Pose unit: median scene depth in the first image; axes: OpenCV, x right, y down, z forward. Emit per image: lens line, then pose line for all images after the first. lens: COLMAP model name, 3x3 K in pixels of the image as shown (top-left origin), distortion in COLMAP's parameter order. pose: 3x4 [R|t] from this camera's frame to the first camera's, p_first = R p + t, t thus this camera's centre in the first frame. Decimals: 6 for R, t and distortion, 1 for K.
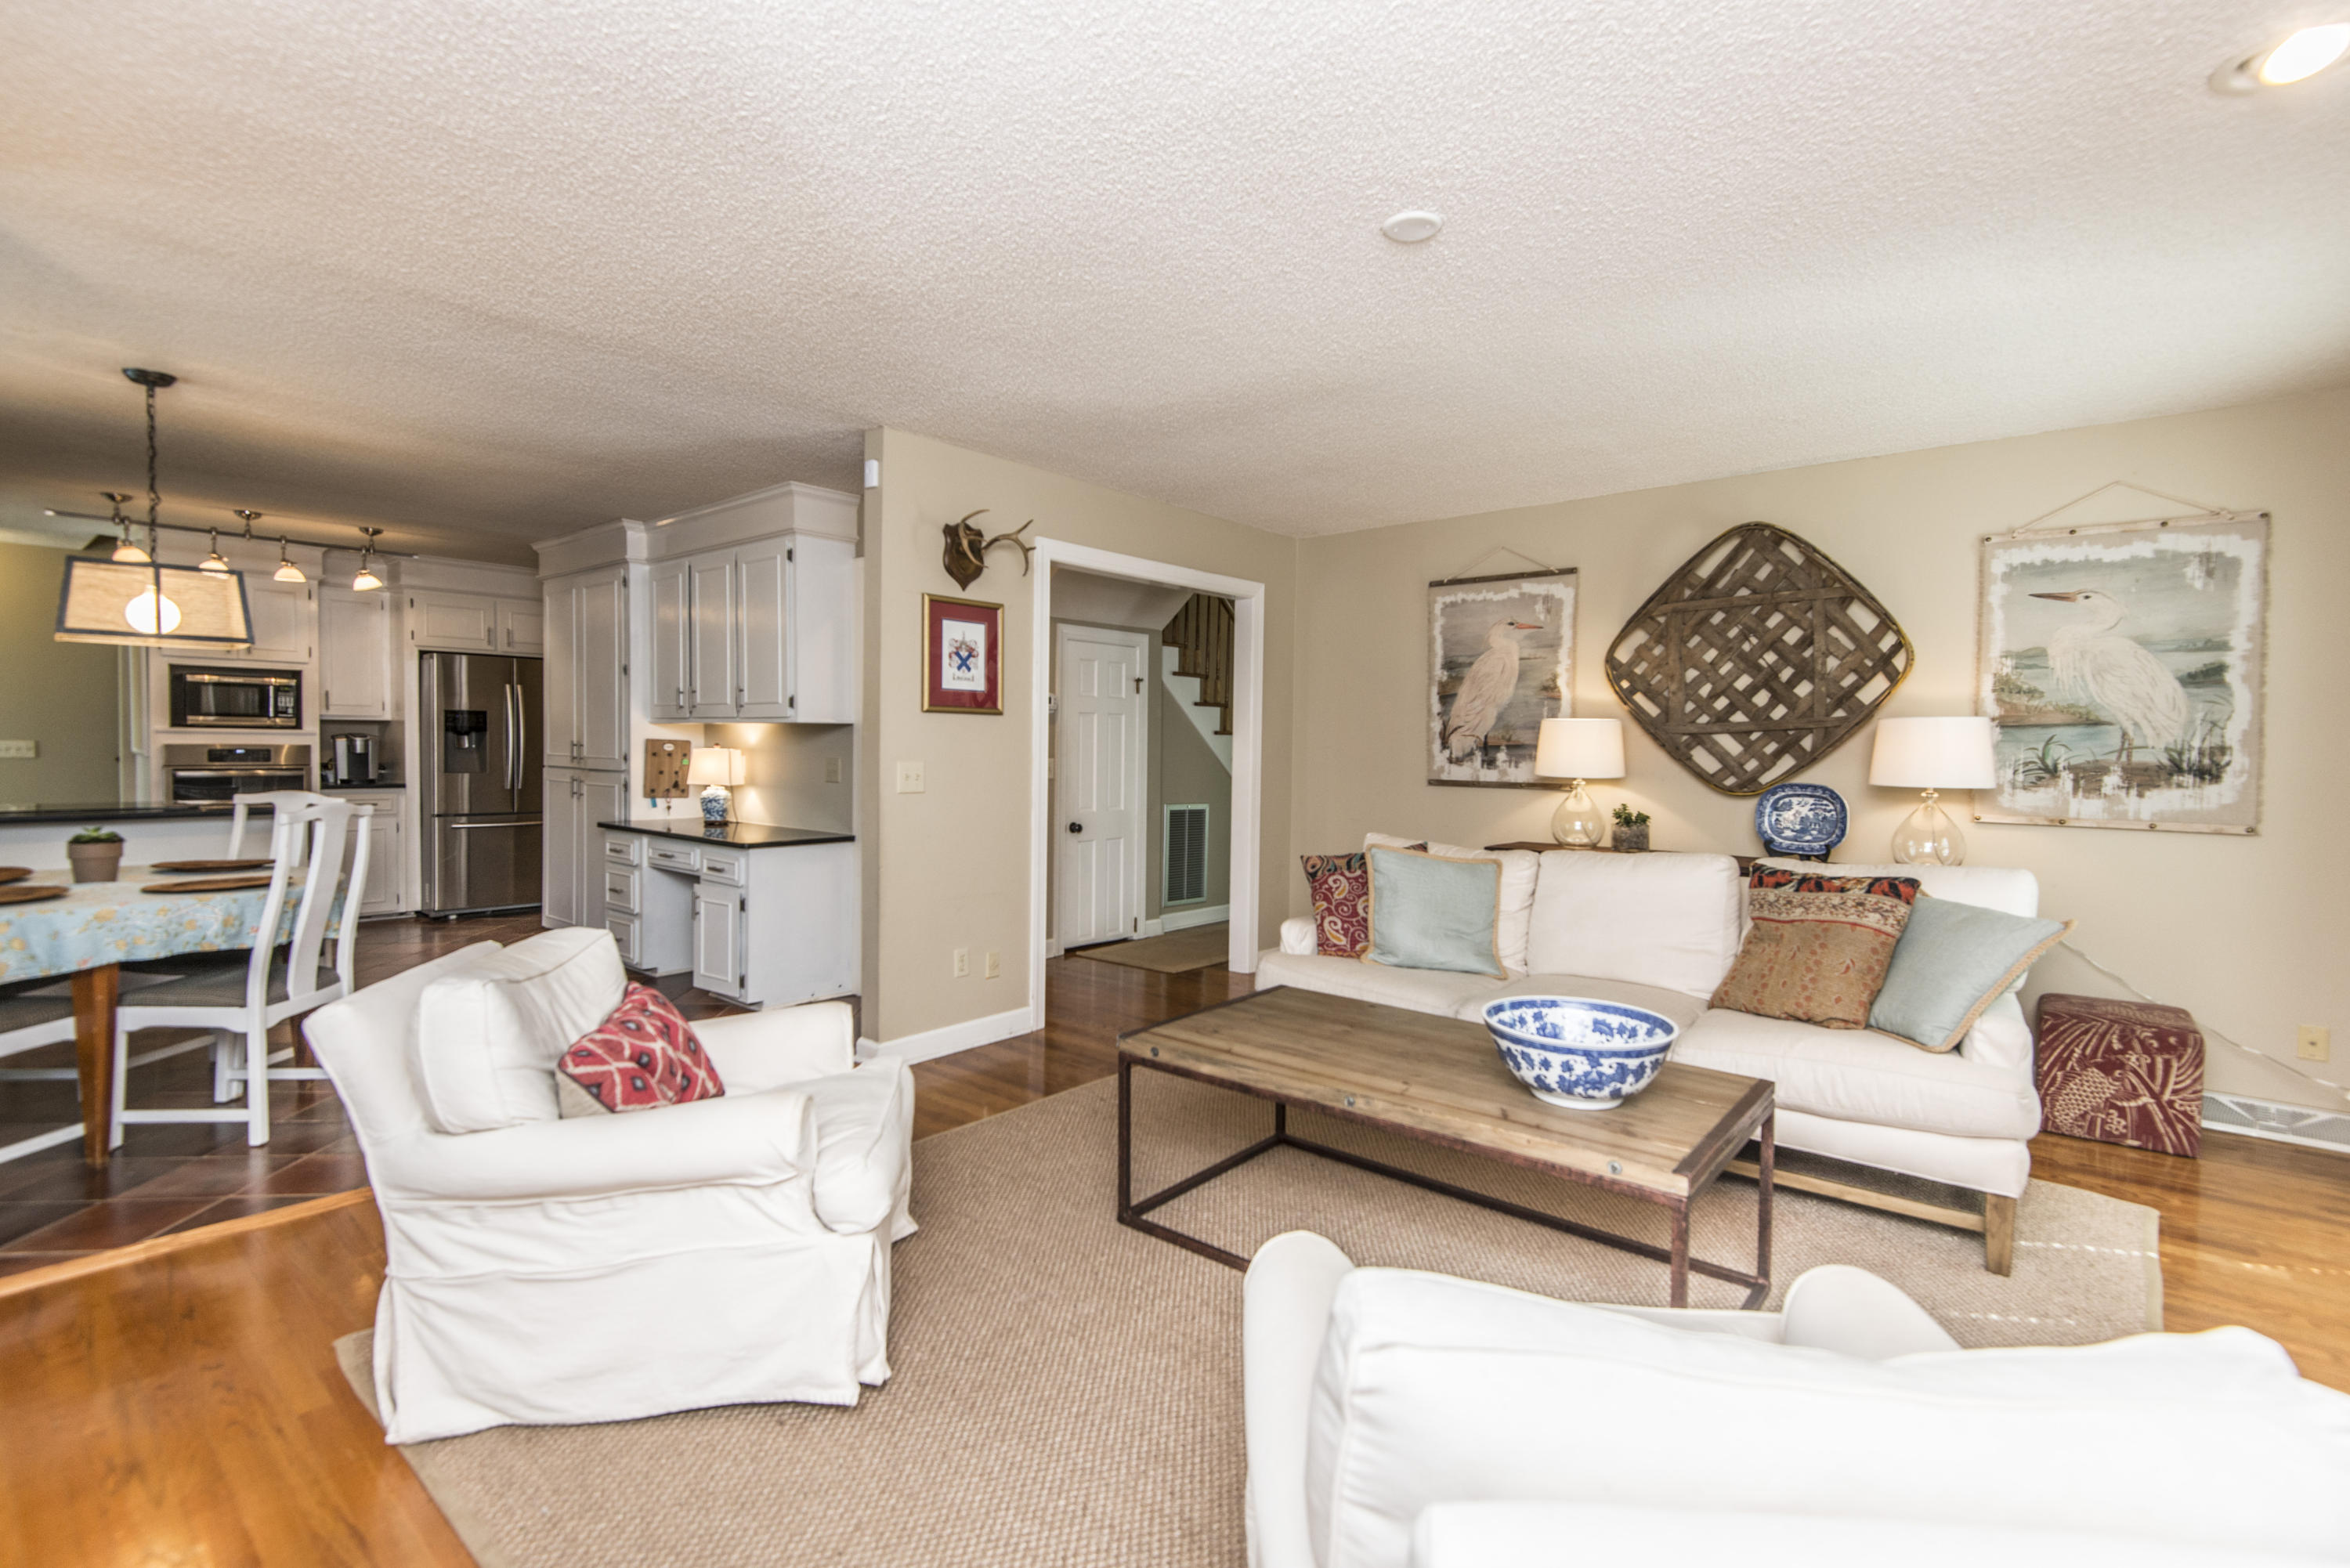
lens RADIAL K [[1064.2, 0, 1175.7], [0, 1064.2, 769.9], [0, 0, 1]] dist [0.021878, -0.010426]
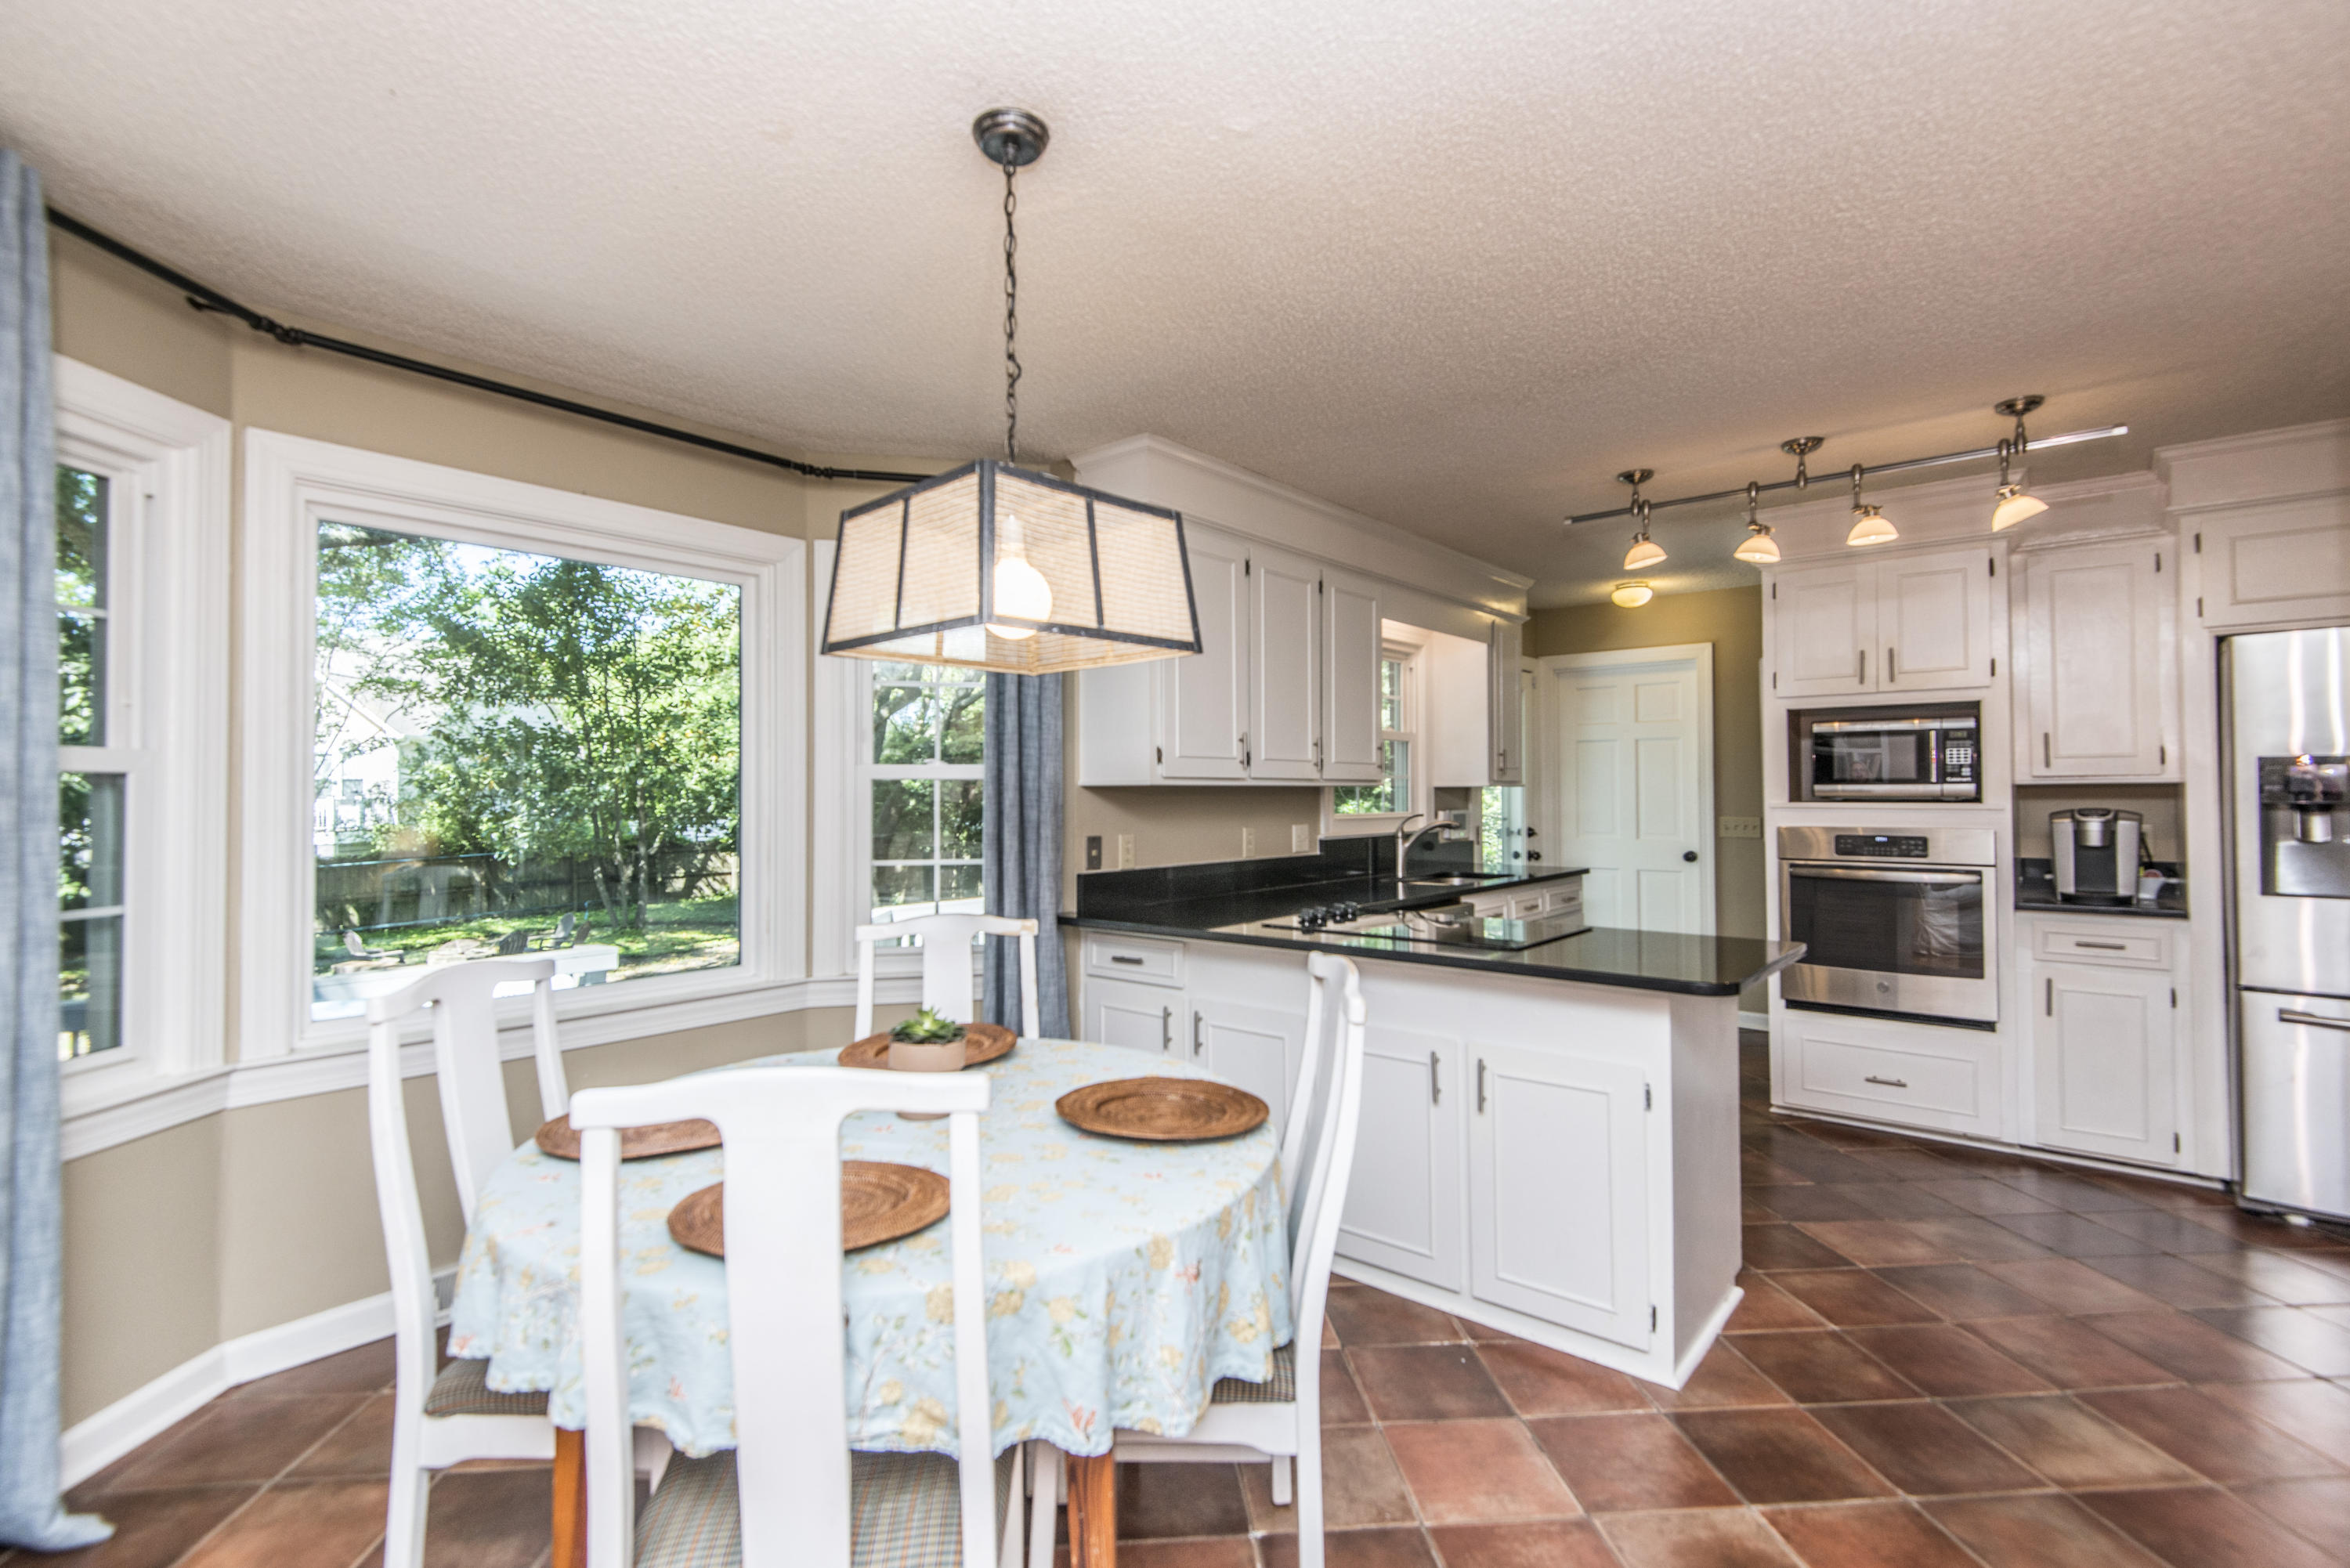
lens RADIAL K [[1064.2, 0, 1183.0], [0, 1064.2, 775.3], [0, 0, 1]] dist [0.021878, -0.010426]
pose [[-0.005903, -0.032006, -0.999470, -0.247289], [-0.021768, 0.999255, -0.031871, -0.026173], [0.999746, 0.021568, -0.006595, 0.606653]]
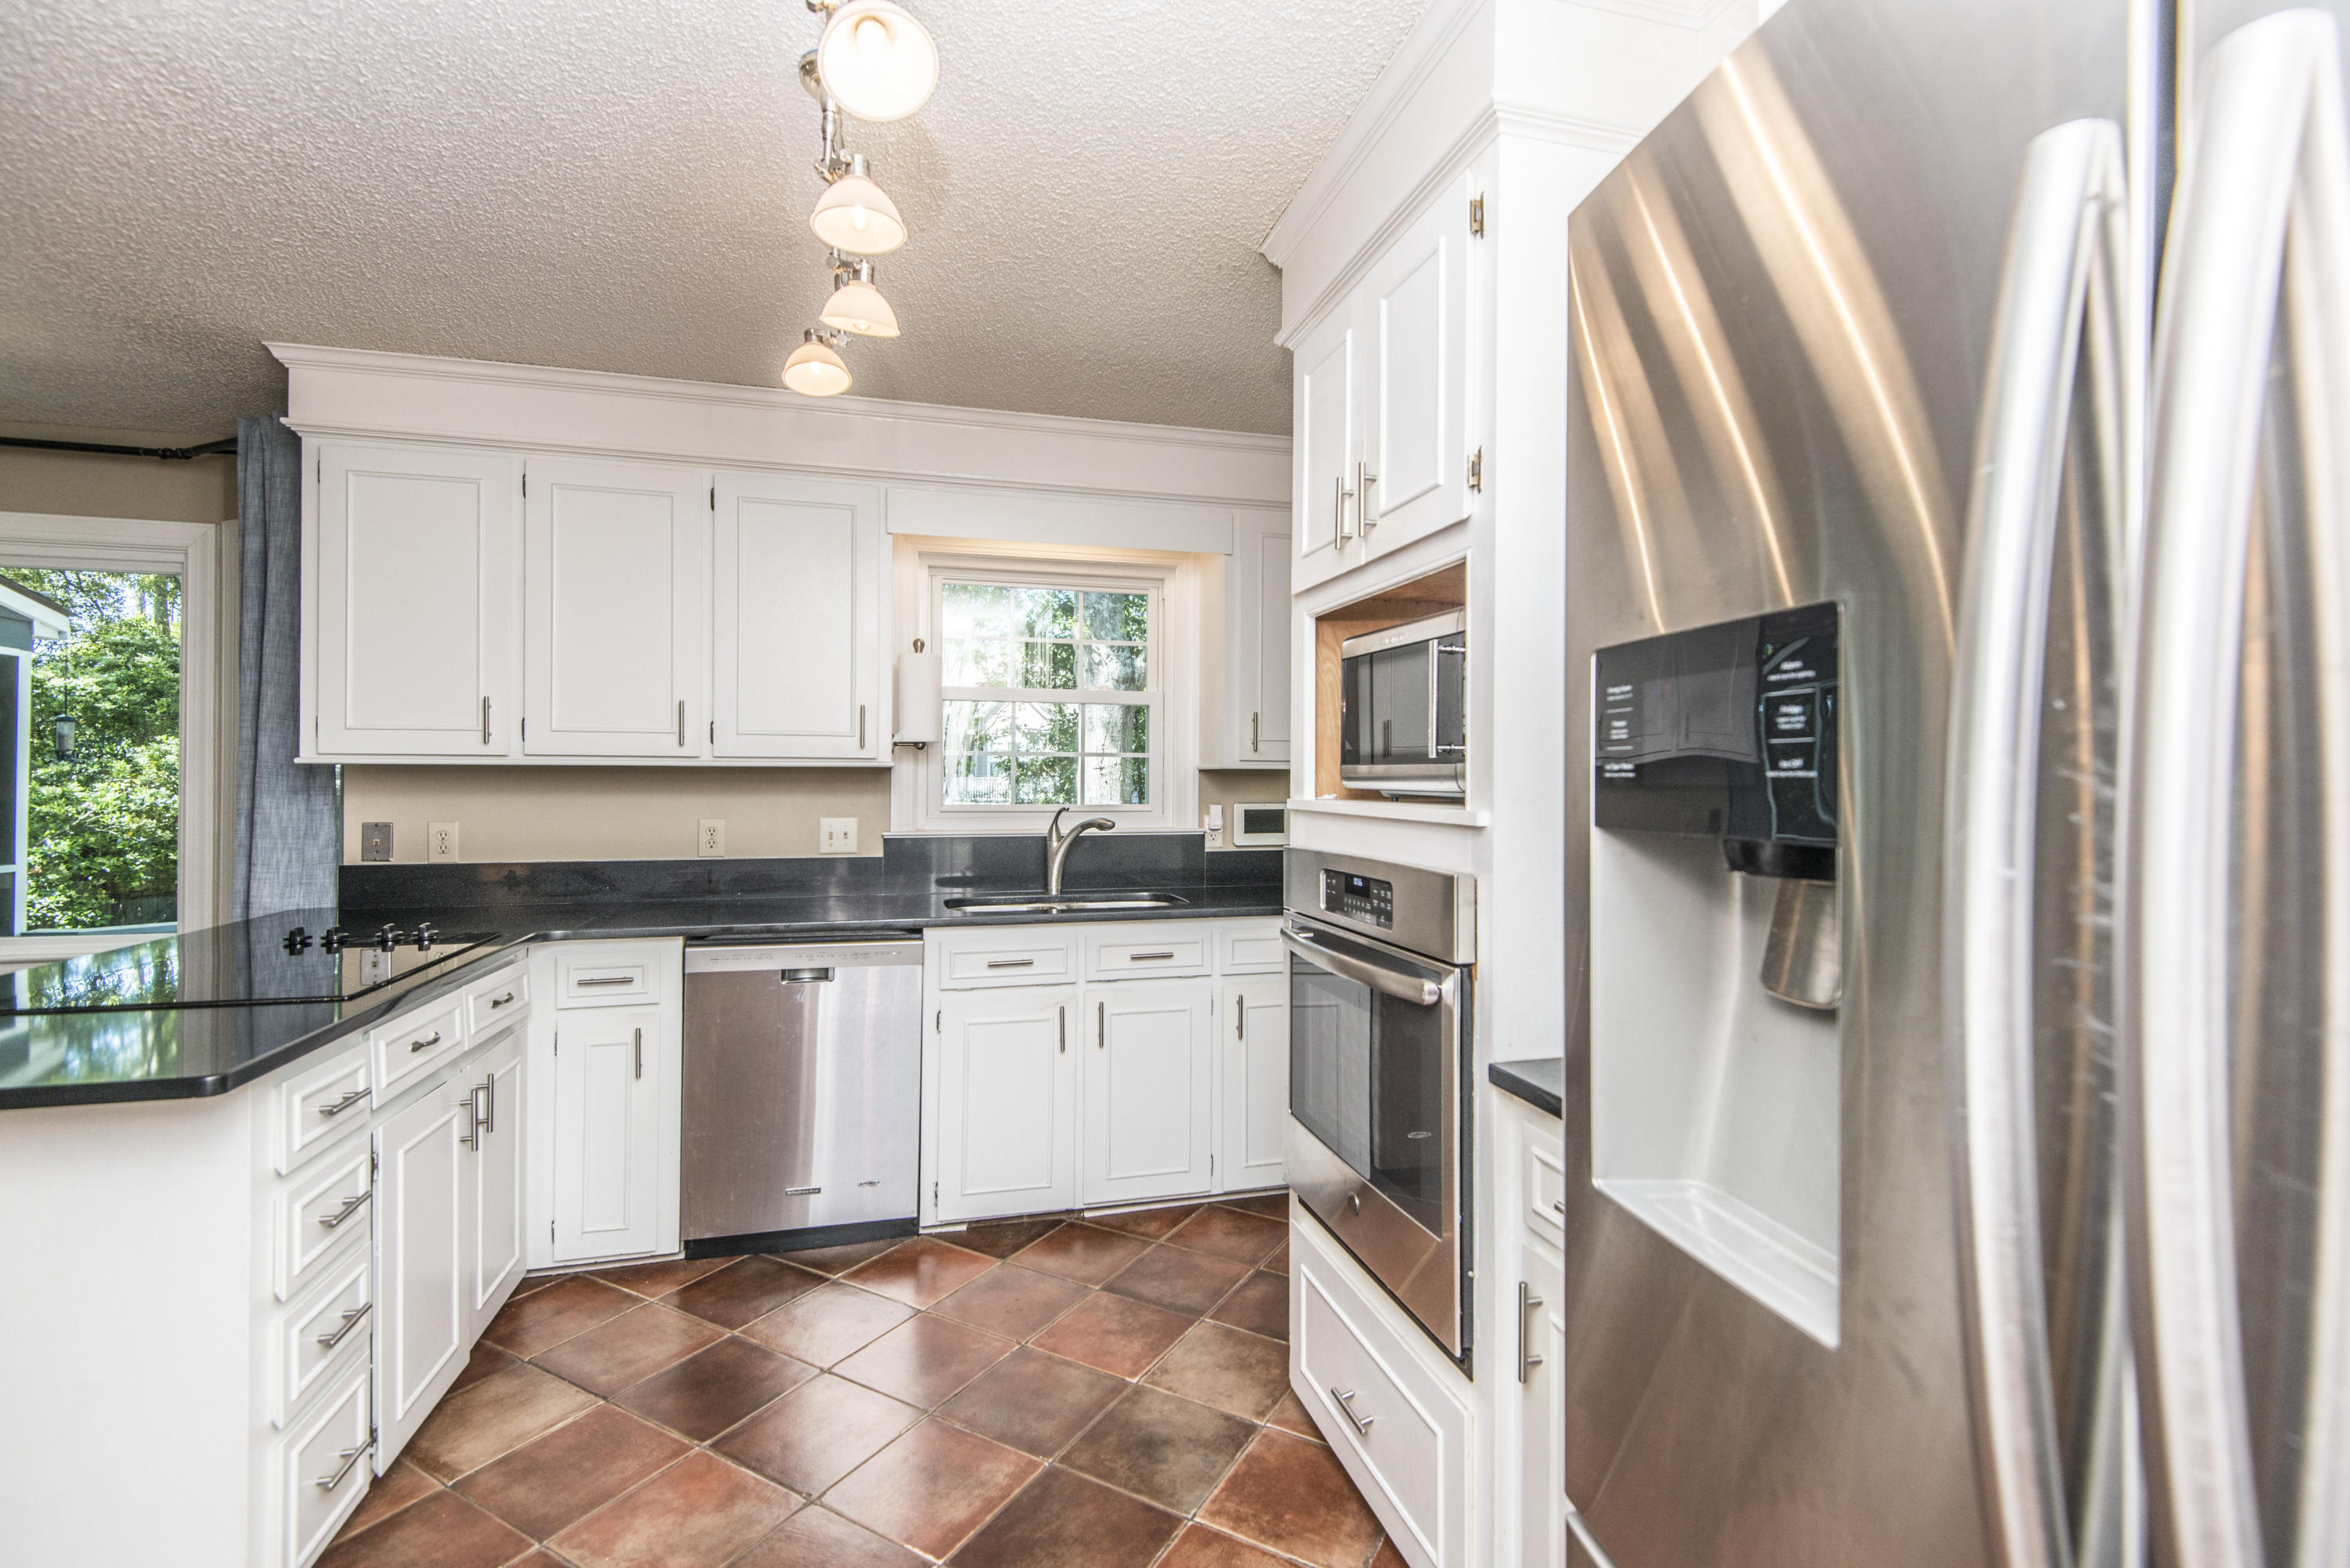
lens RADIAL K [[1064.2, 0, 1171.9], [0, 1064.2, 776.6], [0, 0, 1]] dist [0.021878, -0.010426]
pose [[-0.575611, -0.015484, -0.817577, -0.616123], [-0.034232, 0.999401, 0.005173, -0.046867], [0.817007, 0.030965, -0.575796, 1.140608]]
